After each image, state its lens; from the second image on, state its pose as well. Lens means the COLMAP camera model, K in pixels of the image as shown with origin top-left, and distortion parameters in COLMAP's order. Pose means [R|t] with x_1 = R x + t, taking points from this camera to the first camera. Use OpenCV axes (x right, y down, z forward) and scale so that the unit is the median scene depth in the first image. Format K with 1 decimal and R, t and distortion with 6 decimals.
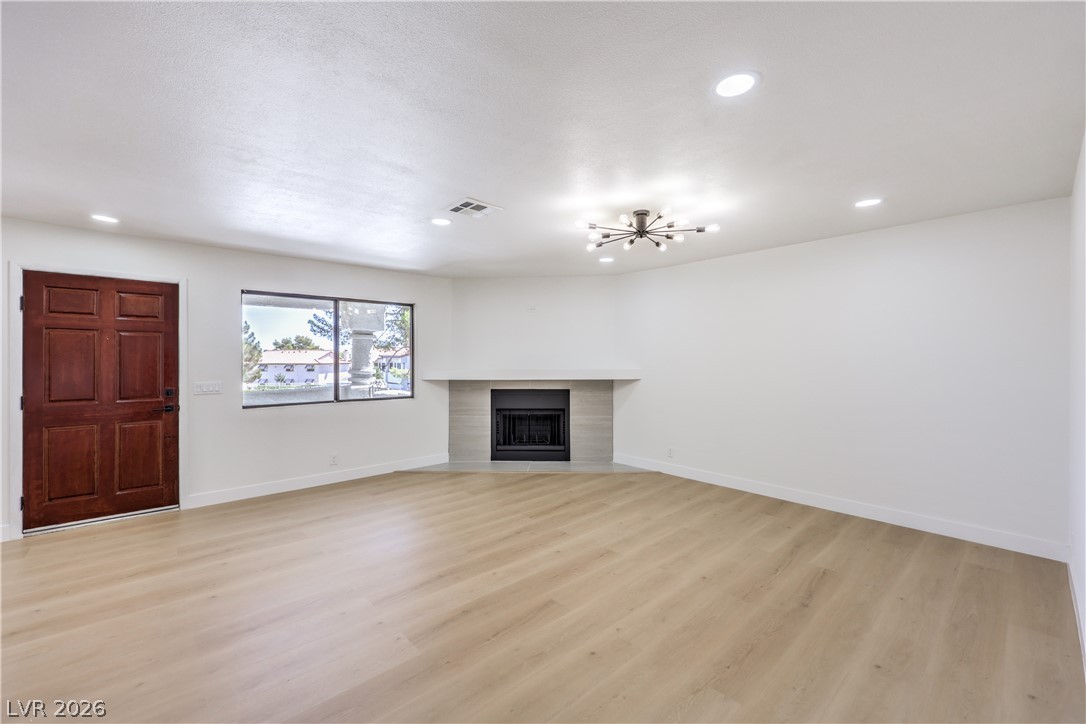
lens RADIAL K [[445.3, 0, 549.3], [0, 445.3, 360.0], [0, 0, 1]] dist [0.001276, -0.000009]
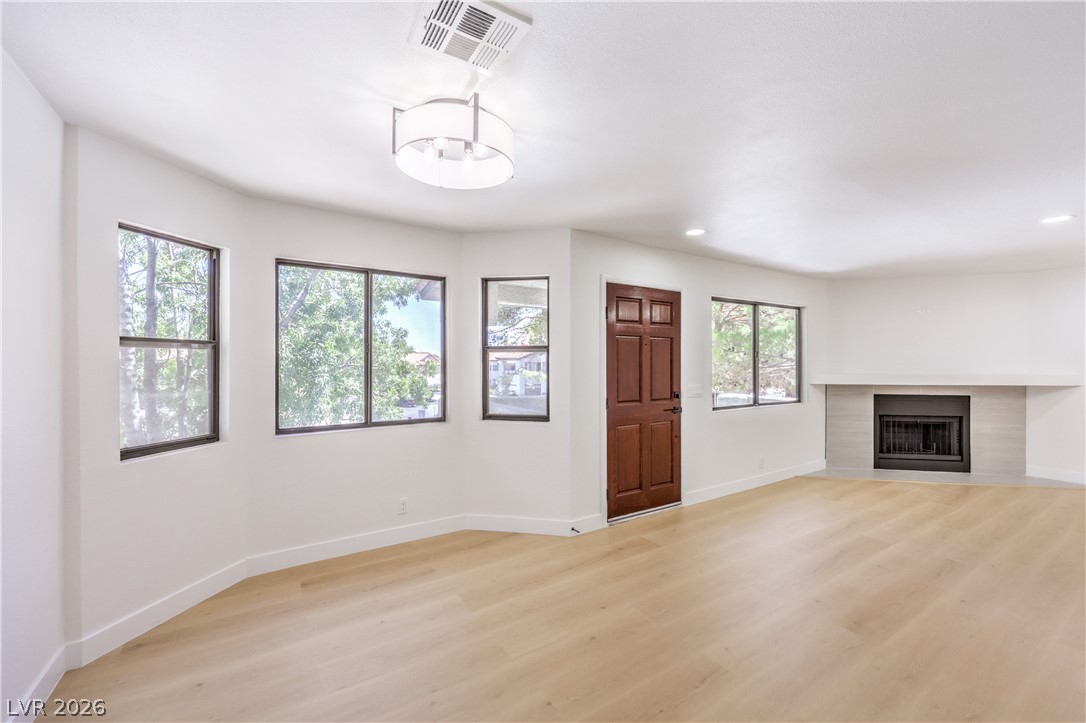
lens RADIAL K [[445.3, 0, 549.3], [0, 445.3, 359.5], [0, 0, 1]] dist [0.001276, -0.000009]
pose [[0.987293, 0.000325, -0.158913, -0.988815], [-0.001331, 0.999980, -0.006229, -0.004035], [0.158908, 0.006361, 0.987273, -0.091559]]
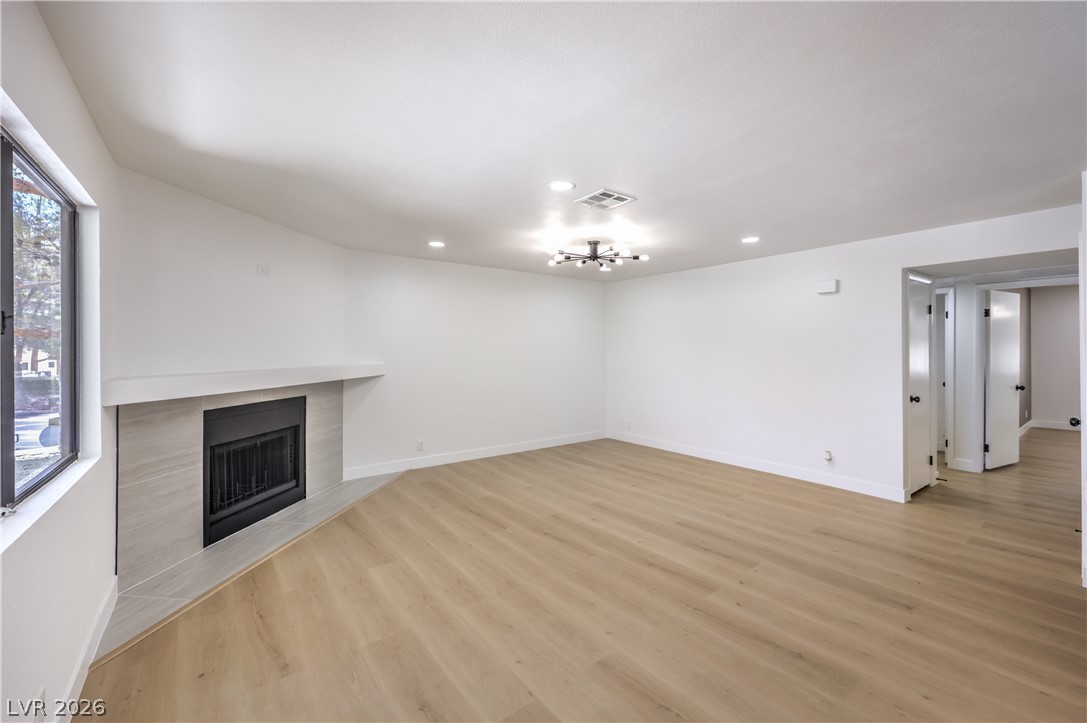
lens RADIAL K [[445.3, 0, 552.9], [0, 445.3, 355.7], [0, 0, 1]] dist [0.001930, 0.000276]
pose [[0.075855, -0.006461, 0.997098, -0.912259], [0.002426, 0.999977, 0.006295, -0.001090], [-0.997116, 0.001942, 0.075869, 0.817339]]
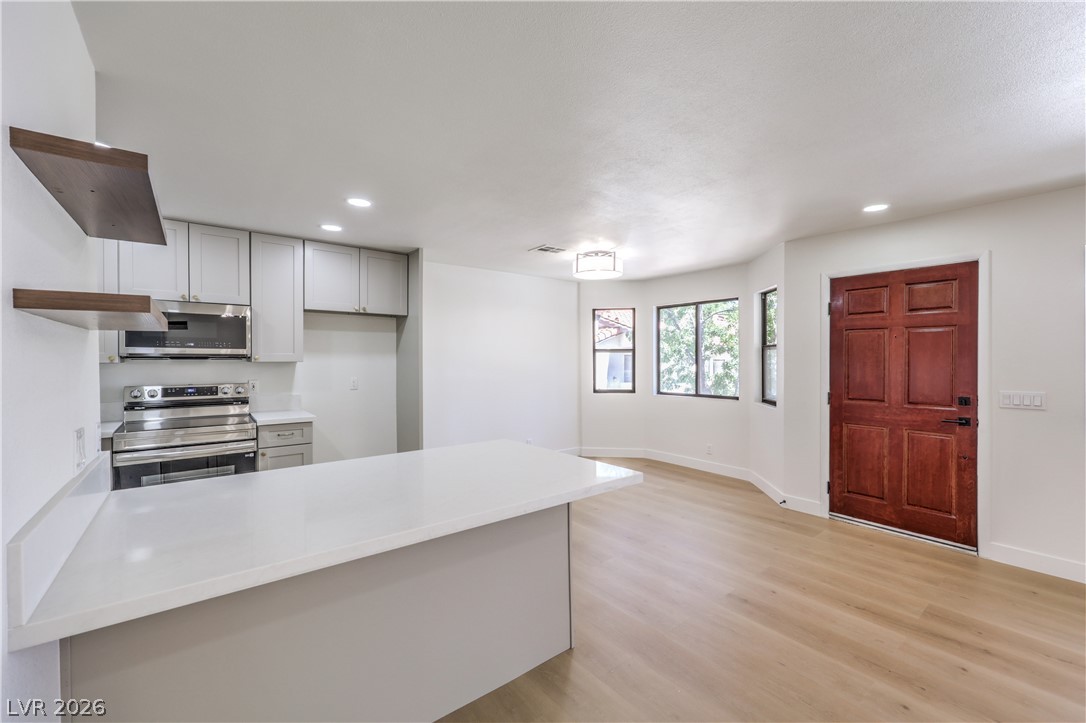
lens RADIAL K [[445.3, 0, 549.3], [0, 445.3, 359.5], [0, 0, 1]] dist [0.001276, -0.000009]
pose [[-0.062864, 0.007312, -0.997995, -0.020566], [0.003611, 0.999968, 0.007099, -0.009350], [0.998016, -0.003158, -0.062888, 0.319372]]
